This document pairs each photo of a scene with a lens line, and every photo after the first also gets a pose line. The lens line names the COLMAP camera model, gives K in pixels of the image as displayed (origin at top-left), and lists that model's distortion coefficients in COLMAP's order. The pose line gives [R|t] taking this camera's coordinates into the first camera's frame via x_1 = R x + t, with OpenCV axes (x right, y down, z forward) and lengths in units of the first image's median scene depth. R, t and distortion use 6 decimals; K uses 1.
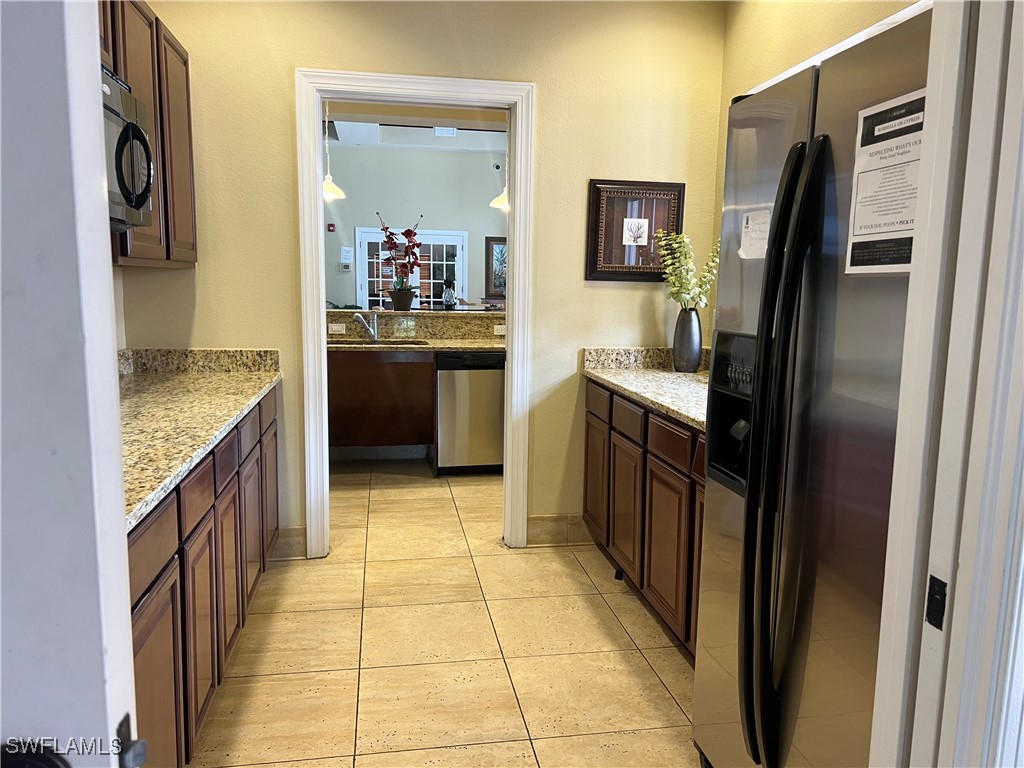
lens RADIAL K [[766.7, 0, 512.0], [0, 766.7, 384.0], [0, 0, 1]] dist [0.066611, -0.069751]
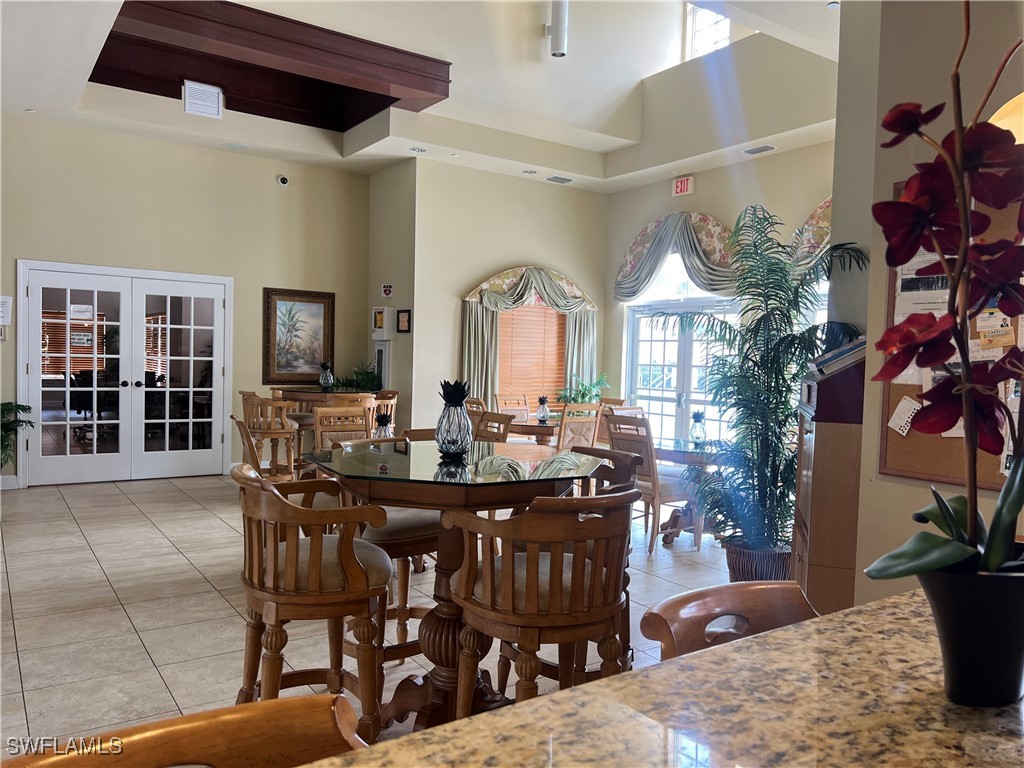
lens RADIAL K [[766.7, 0, 512.0], [0, 766.7, 384.0], [0, 0, 1]] dist [0.066611, -0.069751]
pose [[0.912453, -0.009862, 0.409063, -0.107813], [0.044596, 0.996151, -0.075462, -0.057138], [-0.406744, 0.087098, 0.909381, 0.353401]]
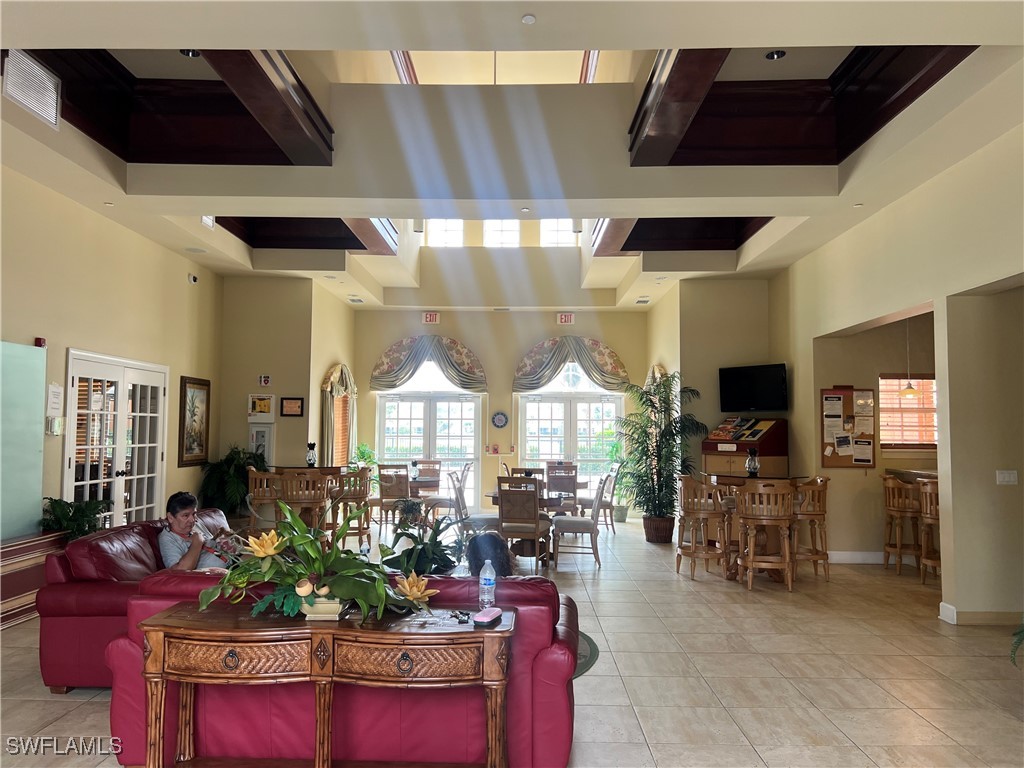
lens RADIAL K [[766.7, 0, 512.0], [0, 766.7, 384.0], [0, 0, 1]] dist [0.066611, -0.069751]
pose [[0.185483, 0.037011, 0.981950, -0.640105], [0.125496, 0.990215, -0.061027, -0.107703], [-0.974601, 0.134551, 0.179023, 0.600609]]
